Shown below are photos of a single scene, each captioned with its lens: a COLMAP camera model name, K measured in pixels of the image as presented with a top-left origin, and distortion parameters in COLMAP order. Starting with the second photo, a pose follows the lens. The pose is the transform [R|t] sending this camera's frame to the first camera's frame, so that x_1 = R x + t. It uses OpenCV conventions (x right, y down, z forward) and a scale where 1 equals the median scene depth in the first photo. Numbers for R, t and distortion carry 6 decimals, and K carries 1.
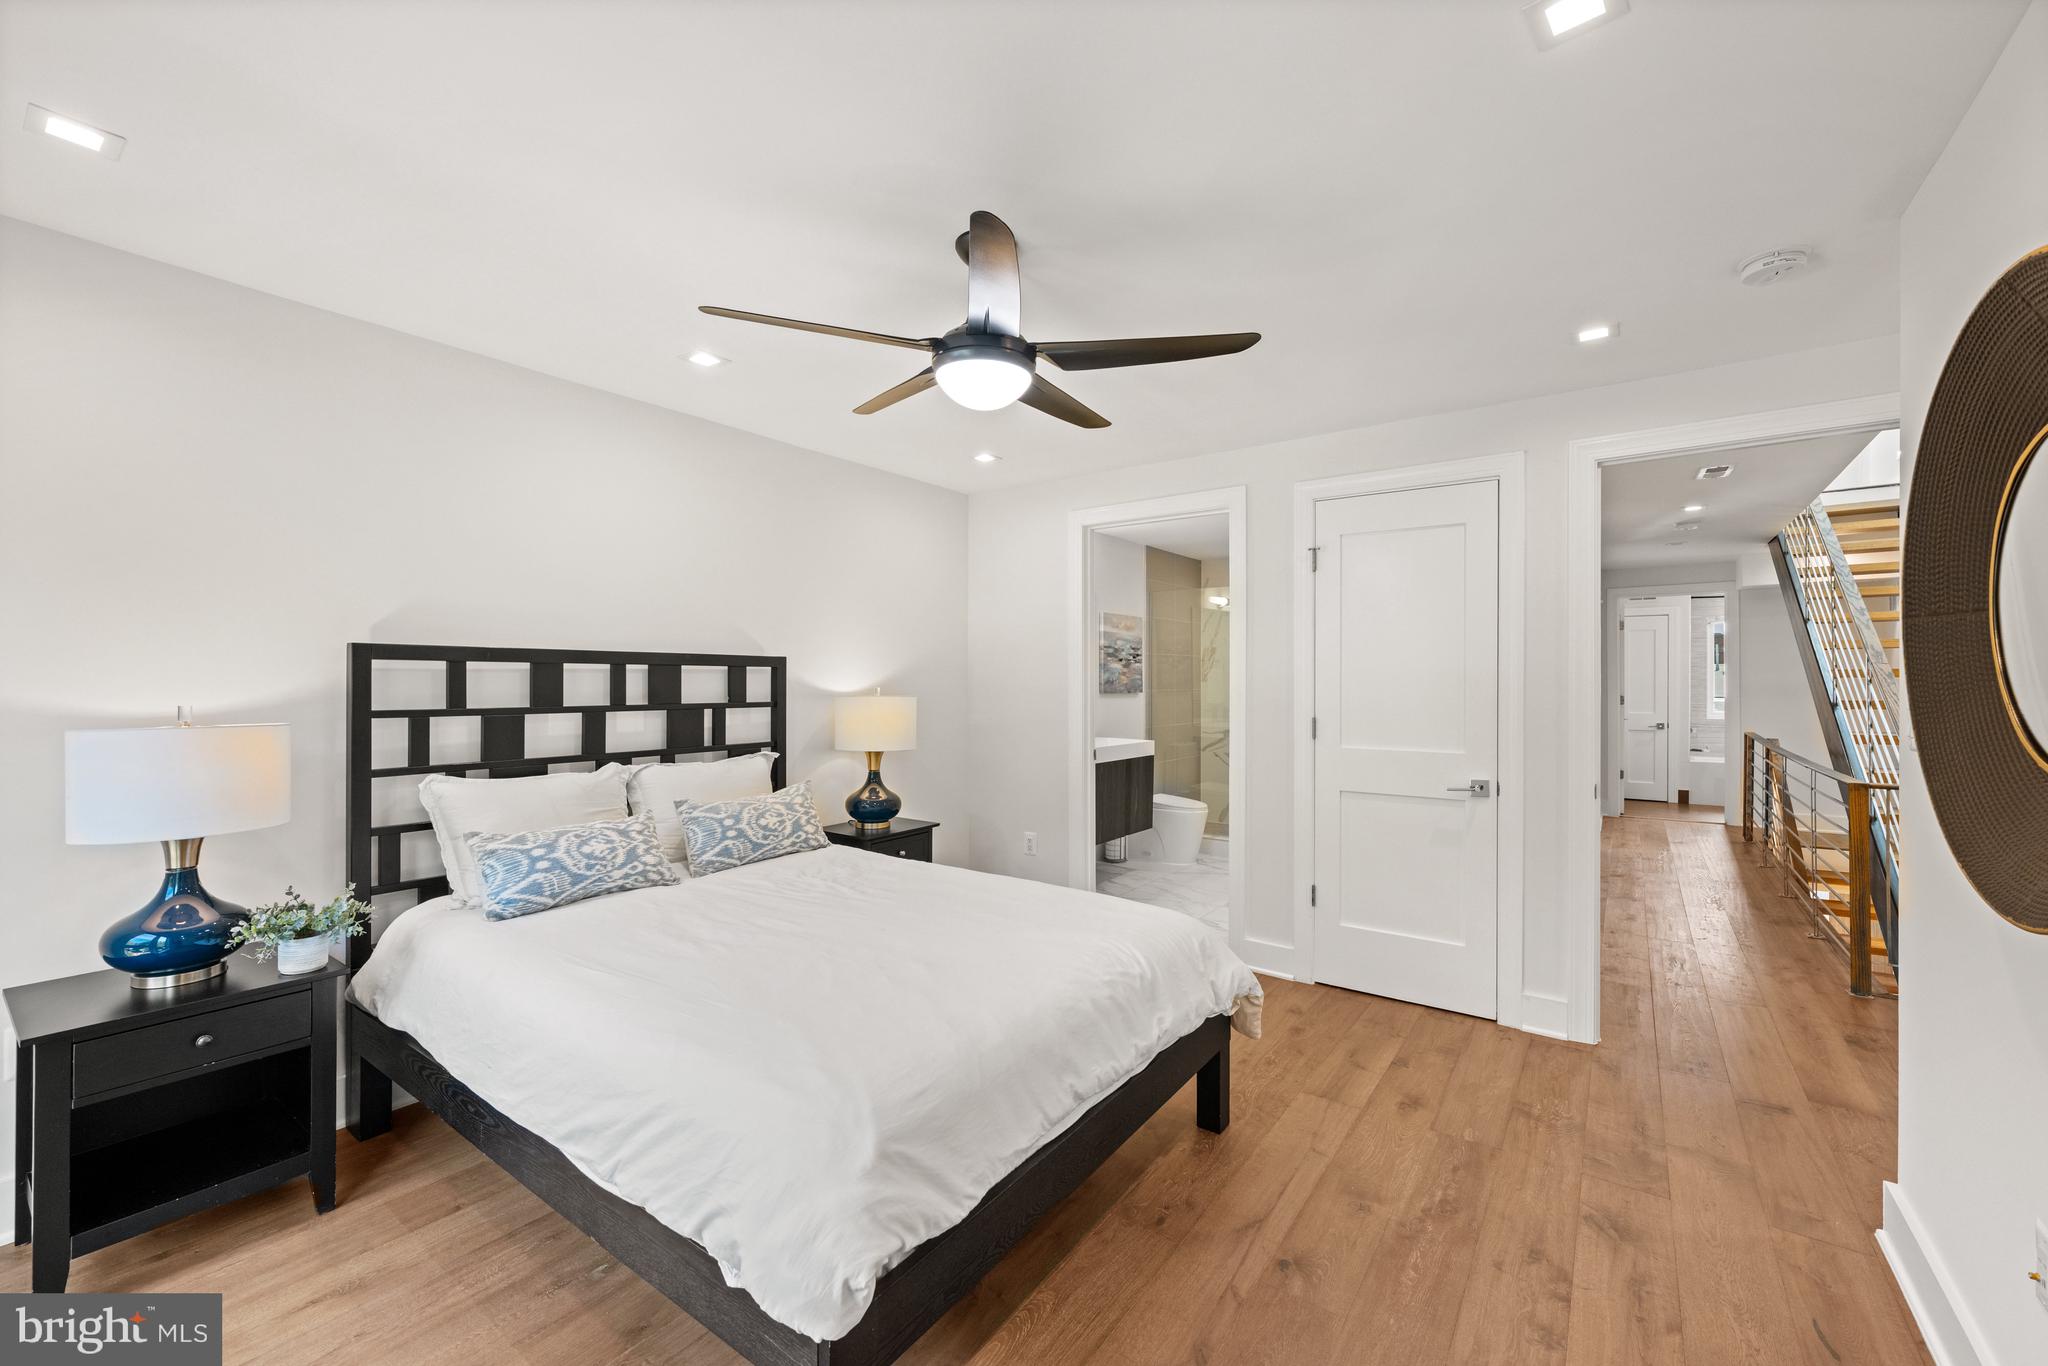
lens RADIAL K [[824.0, 0, 1027.2], [0, 824.0, 674.8], [0, 0, 1]] dist [-0.001936, -0.000094]
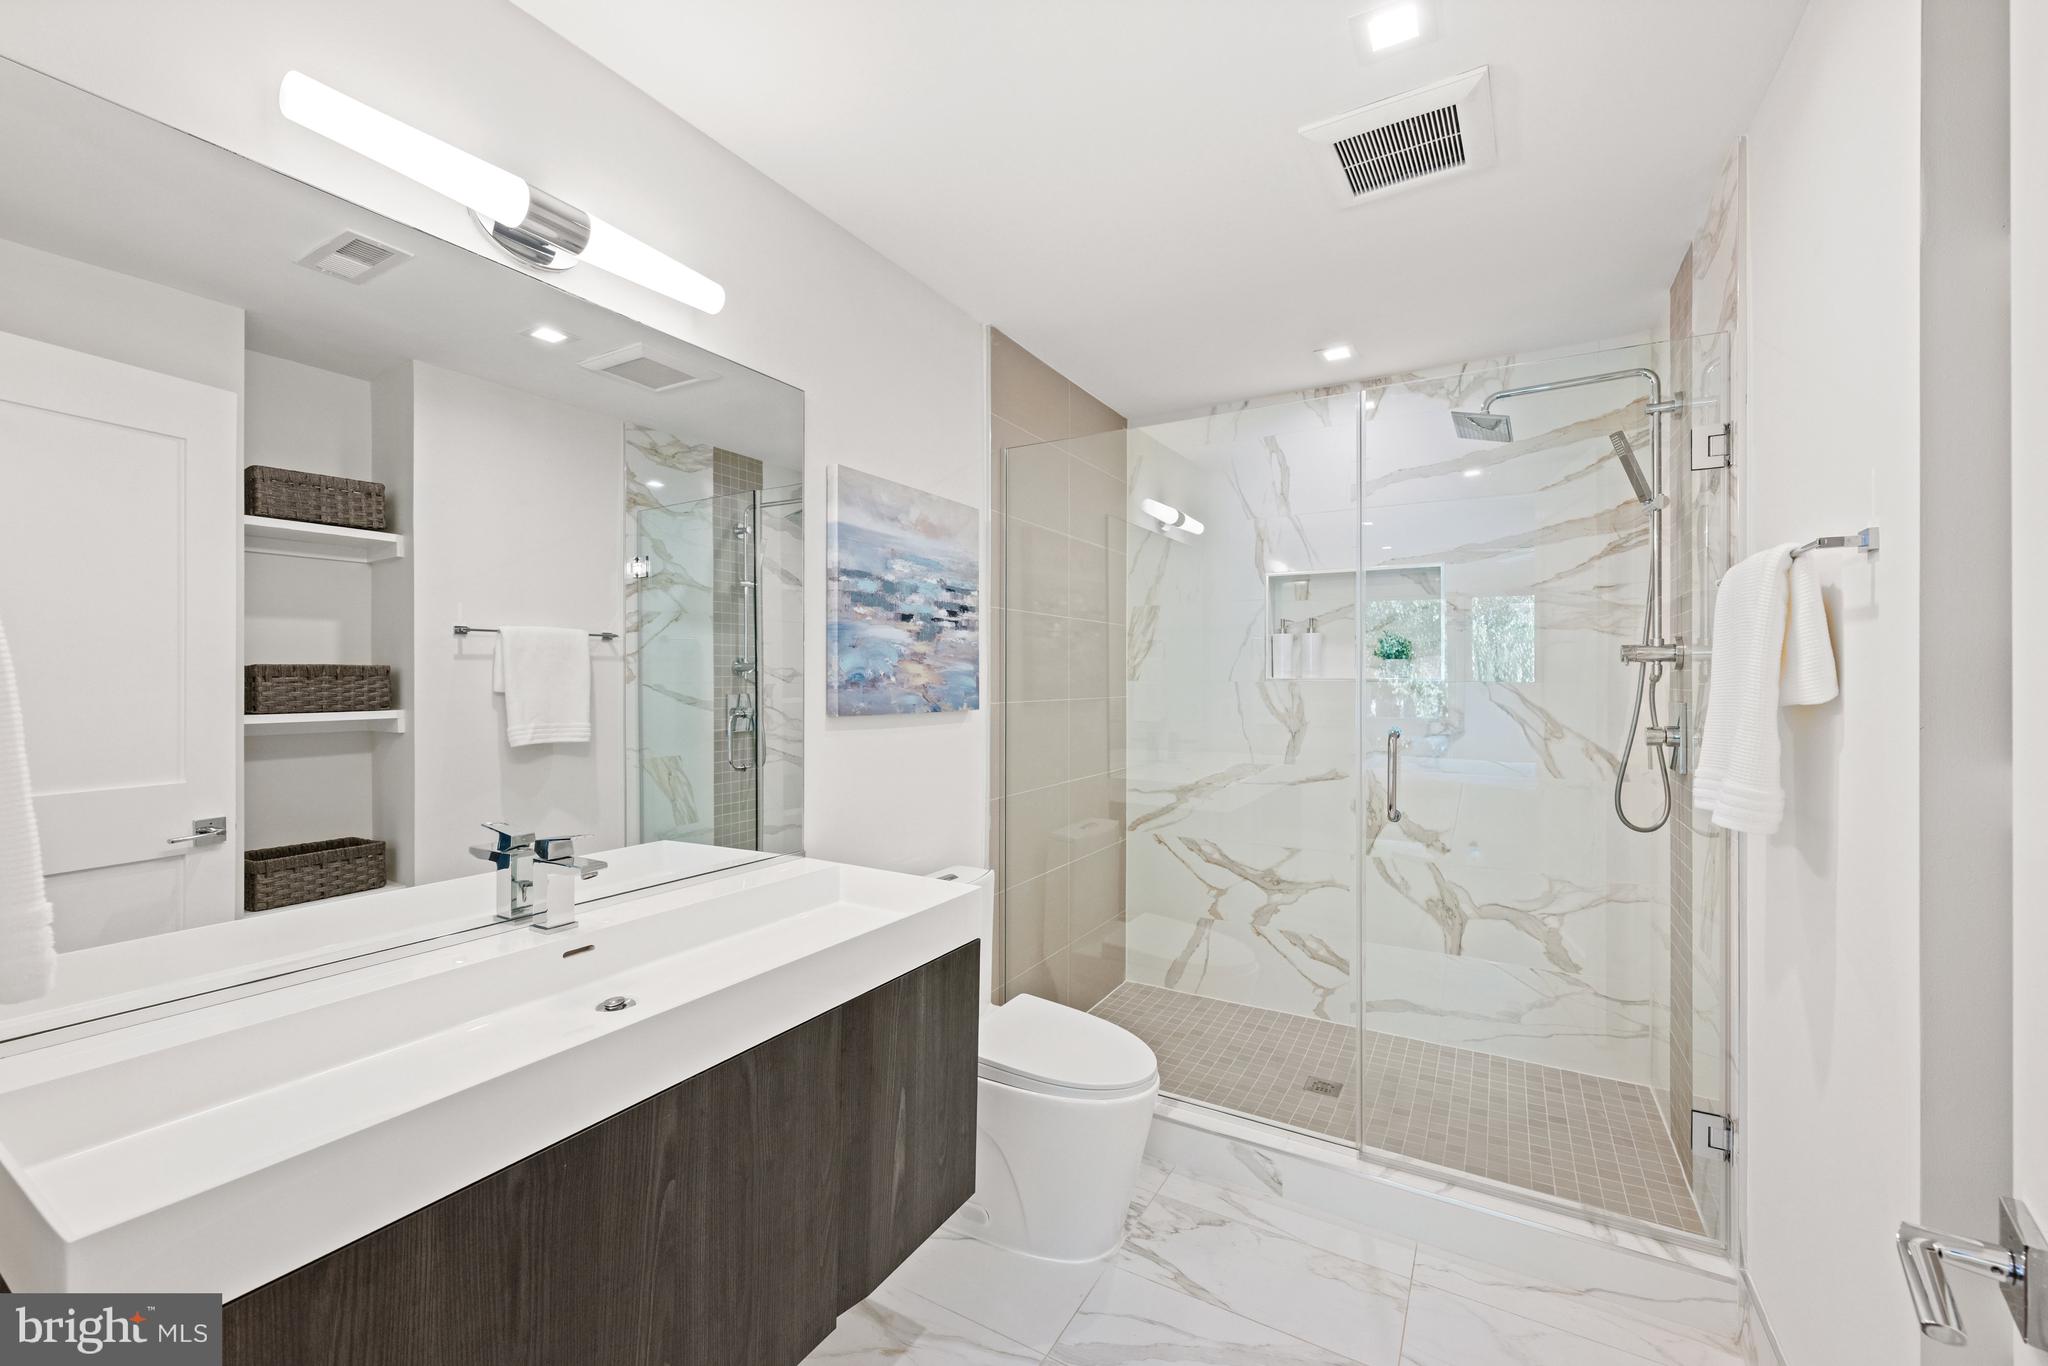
lens RADIAL K [[824.0, 0, 1027.2], [0, 824.0, 674.8], [0, 0, 1]] dist [-0.001936, -0.000094]
pose [[0.994647, -0.005633, 0.103179, 0.128741], [0.005679, 0.999984, -0.000143, 0.006448], [-0.103176, 0.000729, 0.994663, 0.655041]]
